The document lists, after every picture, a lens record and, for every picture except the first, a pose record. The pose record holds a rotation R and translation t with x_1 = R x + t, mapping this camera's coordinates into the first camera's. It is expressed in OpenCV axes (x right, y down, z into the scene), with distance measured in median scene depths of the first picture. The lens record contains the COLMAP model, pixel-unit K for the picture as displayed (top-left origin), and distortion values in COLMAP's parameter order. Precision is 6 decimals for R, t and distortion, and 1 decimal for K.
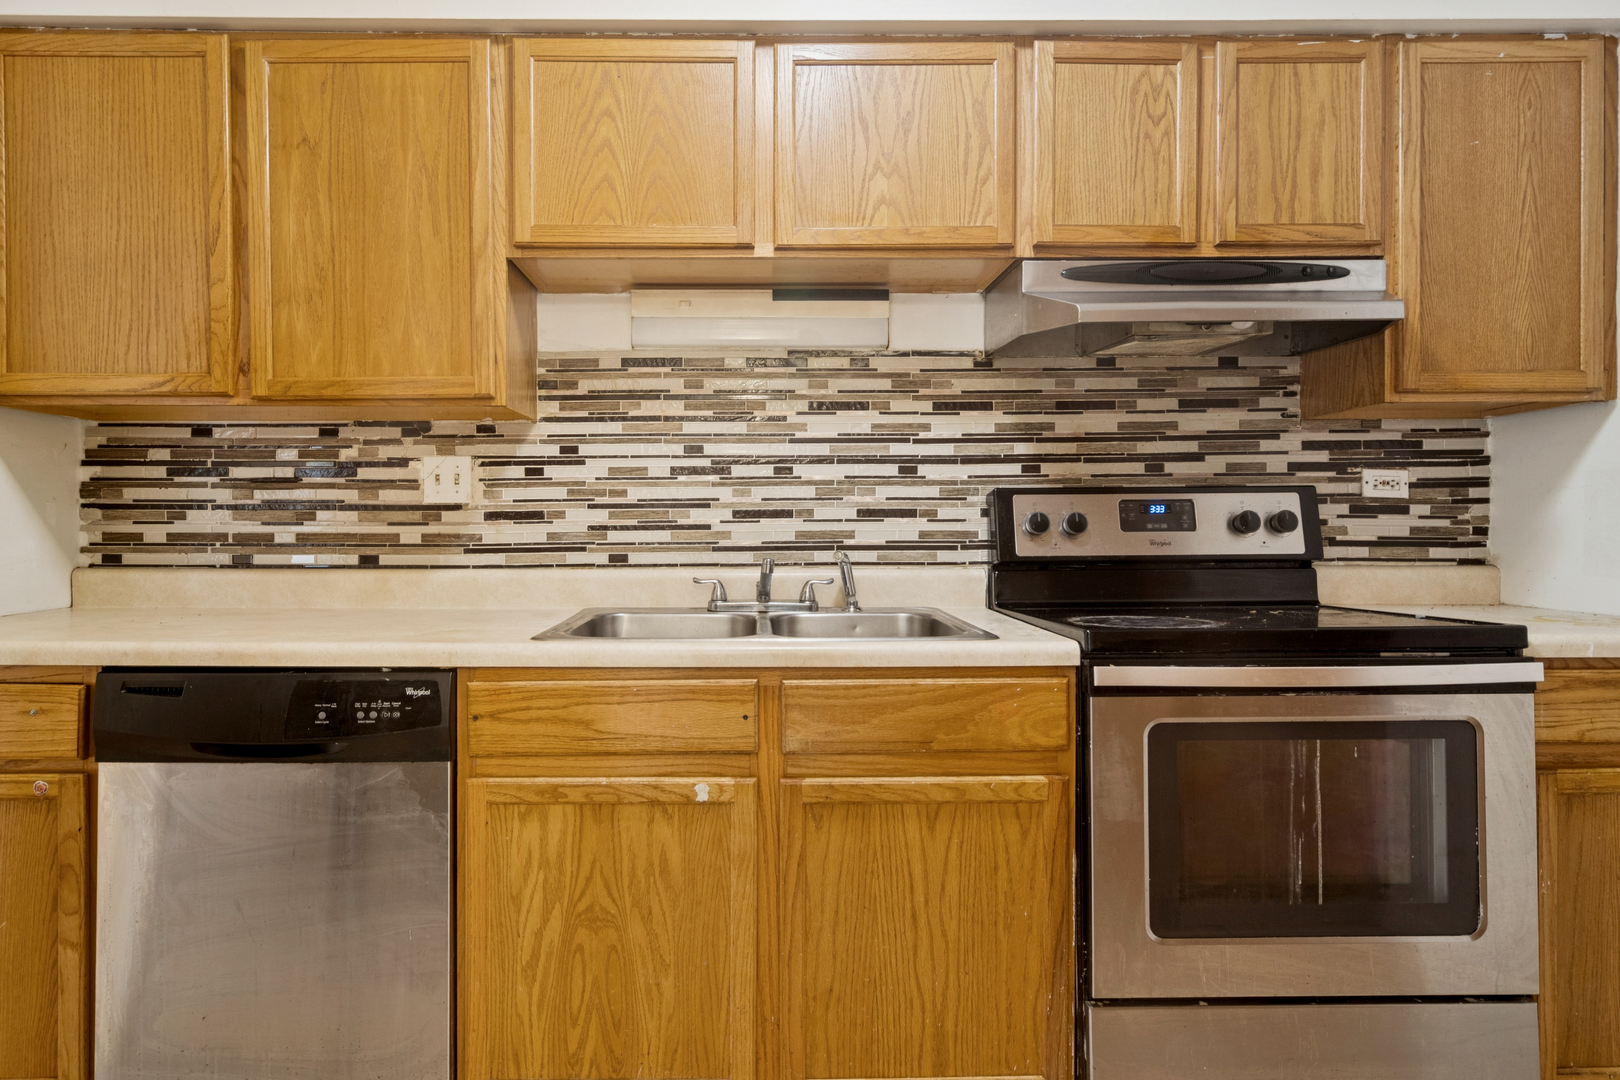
lens RADIAL K [[857.8, 0, 800.0], [0, 857.8, 534.4], [0, 0, 1]] dist [0.000087, 0.001289]
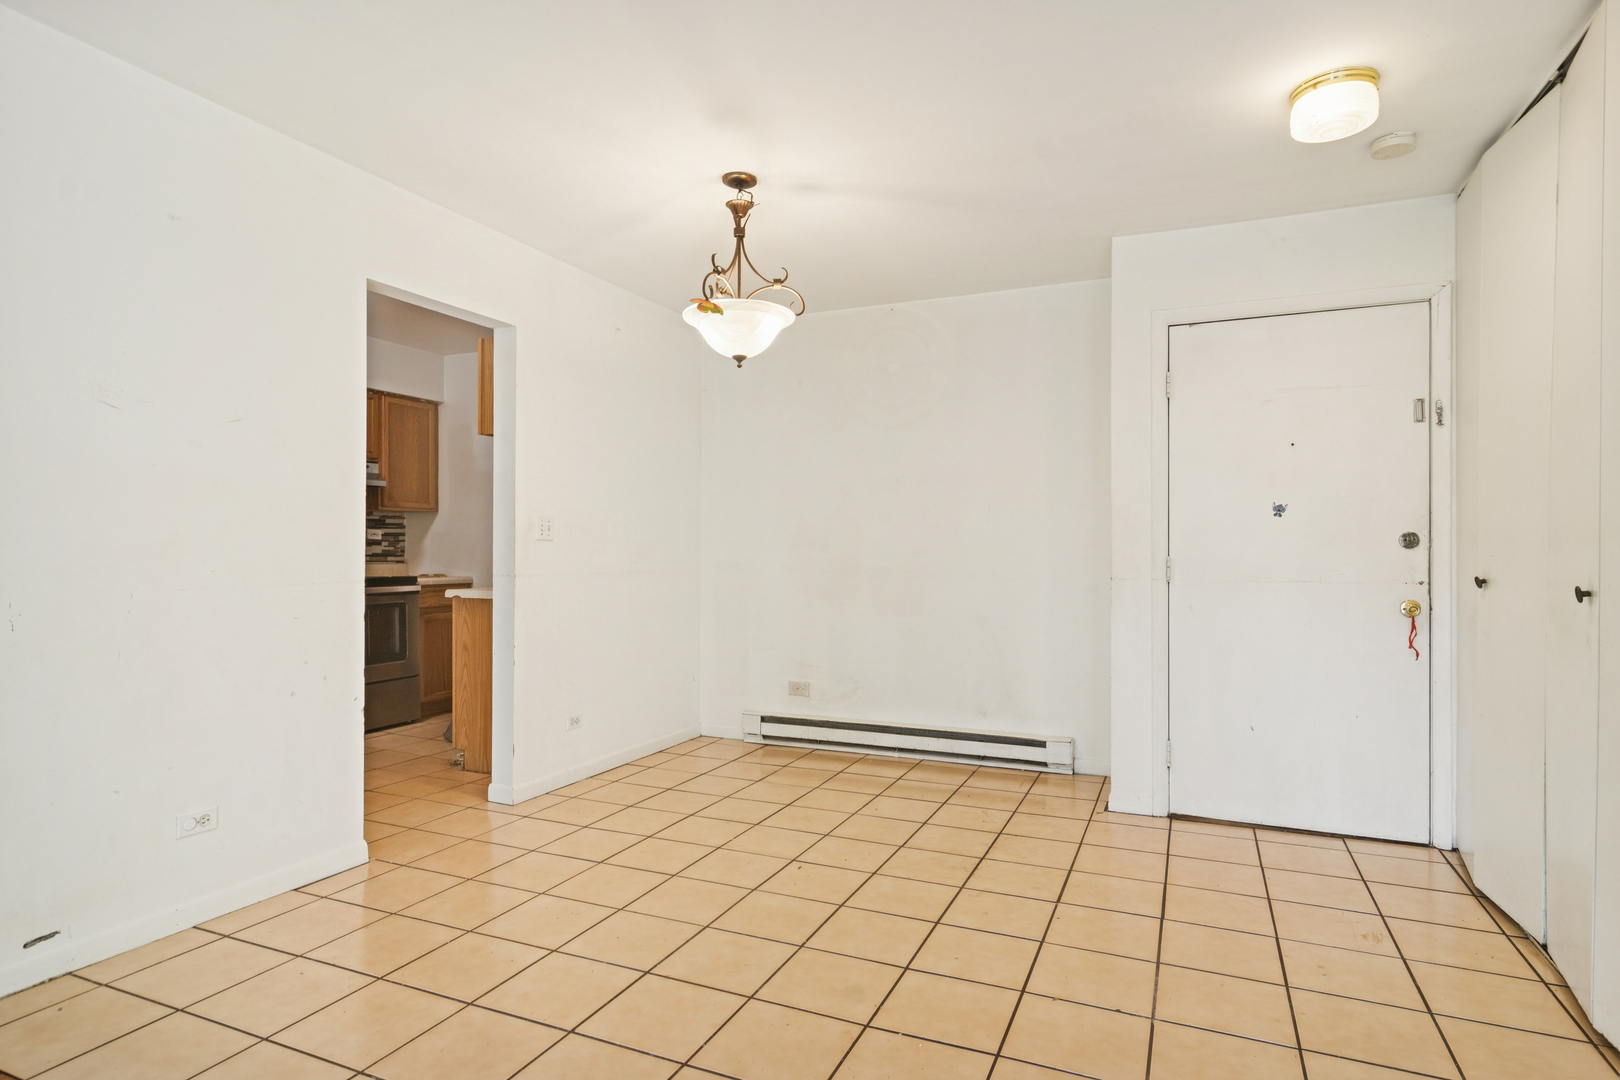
lens RADIAL K [[857.8, 0, 806.9], [0, 857.8, 544.7], [0, 0, 1]] dist [0.000087, 0.001289]
pose [[0.416558, 0.006969, 0.909082, -1.485491], [0.003251, 0.999953, -0.009155, 0.006436], [-0.909103, 0.006770, 0.416516, -1.692664]]
